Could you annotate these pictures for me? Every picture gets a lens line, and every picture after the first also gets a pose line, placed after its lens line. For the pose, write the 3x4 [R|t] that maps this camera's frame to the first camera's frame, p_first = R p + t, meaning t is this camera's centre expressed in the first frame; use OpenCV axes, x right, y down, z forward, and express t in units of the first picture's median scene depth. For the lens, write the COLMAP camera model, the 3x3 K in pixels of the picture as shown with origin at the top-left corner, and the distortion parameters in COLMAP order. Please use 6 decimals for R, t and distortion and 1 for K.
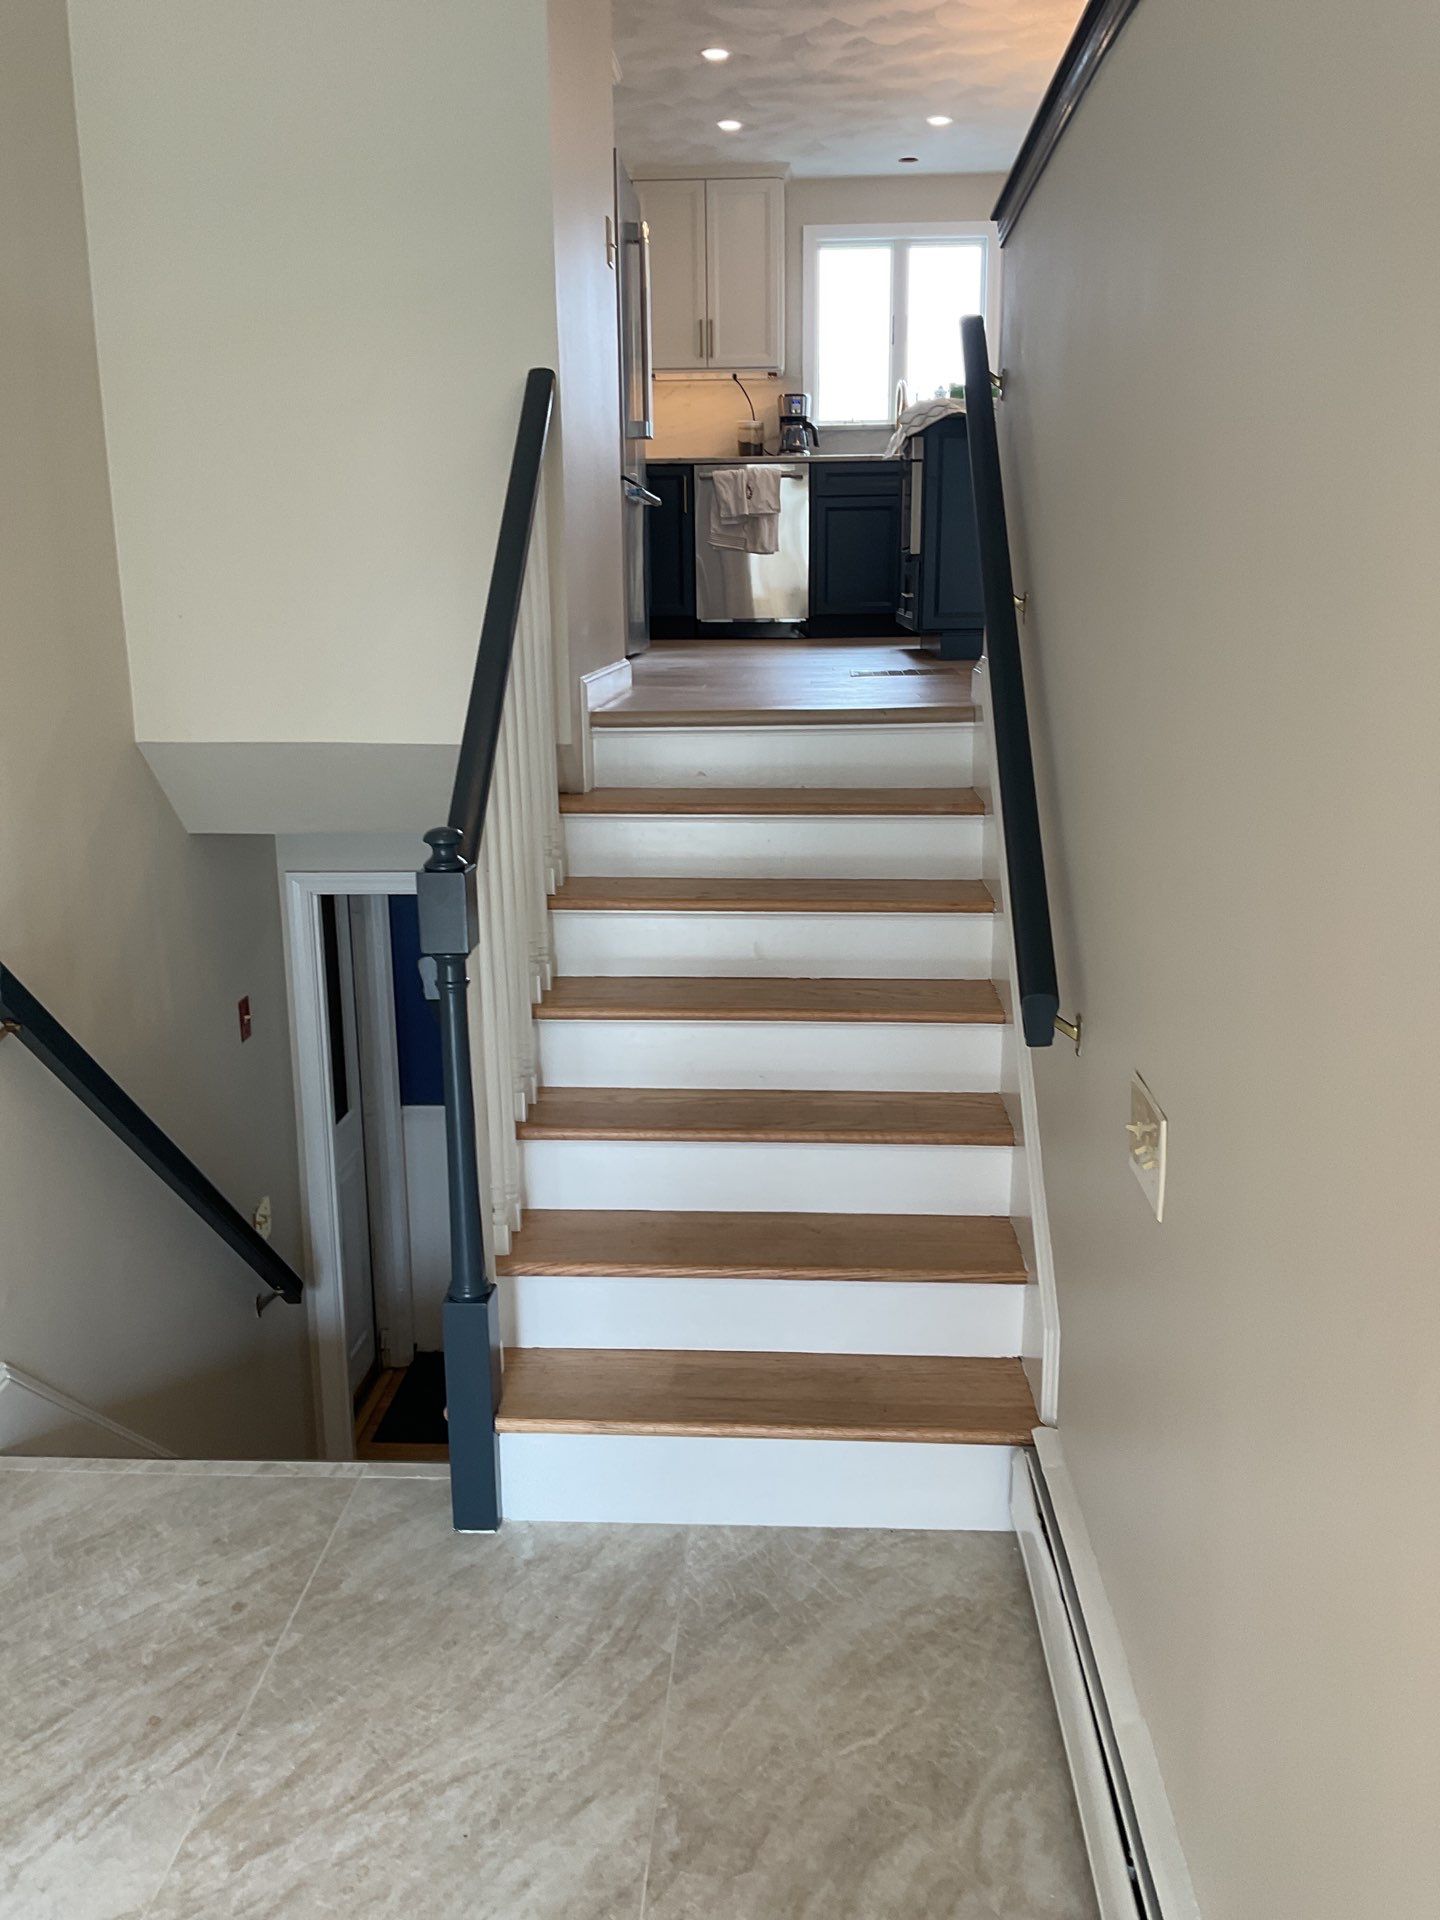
lens RADIAL K [[1588.2, 0, 720.0], [0, 1588.2, 960.0], [0, 0, 1]] dist [0.231806, -0.495215]
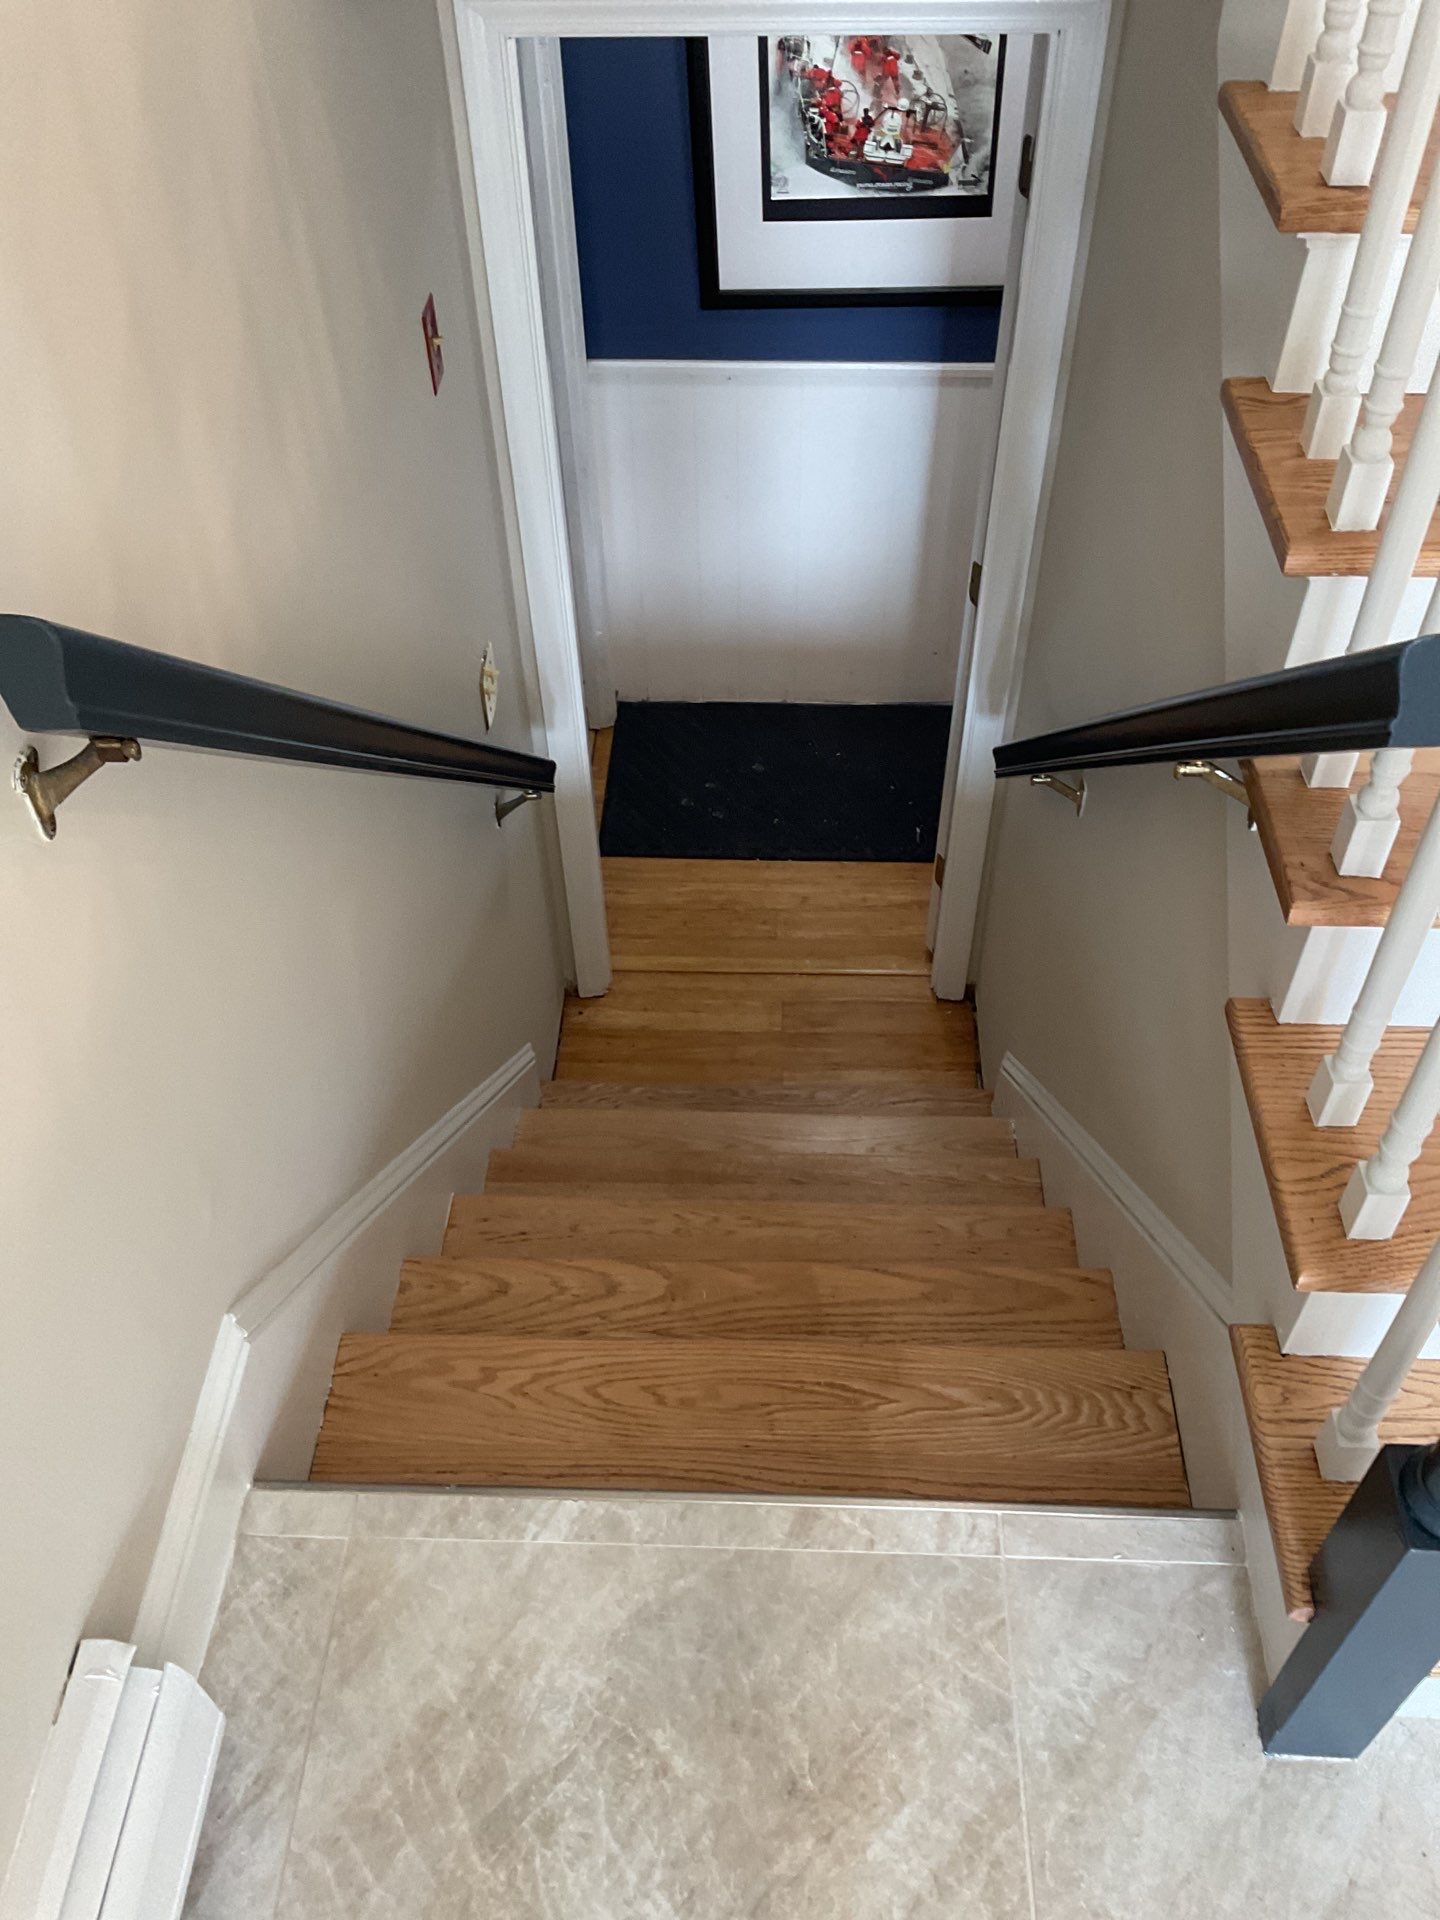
lens RADIAL K [[1588.2, 0, 720.0], [0, 1588.2, 960.0], [0, 0, 1]] dist [0.231806, -0.495215]
pose [[0.999683, -0.024375, 0.006240, -0.320444], [0.016865, 0.833165, 0.552767, -0.124185], [-0.018673, -0.552487, 0.833312, 0.711220]]
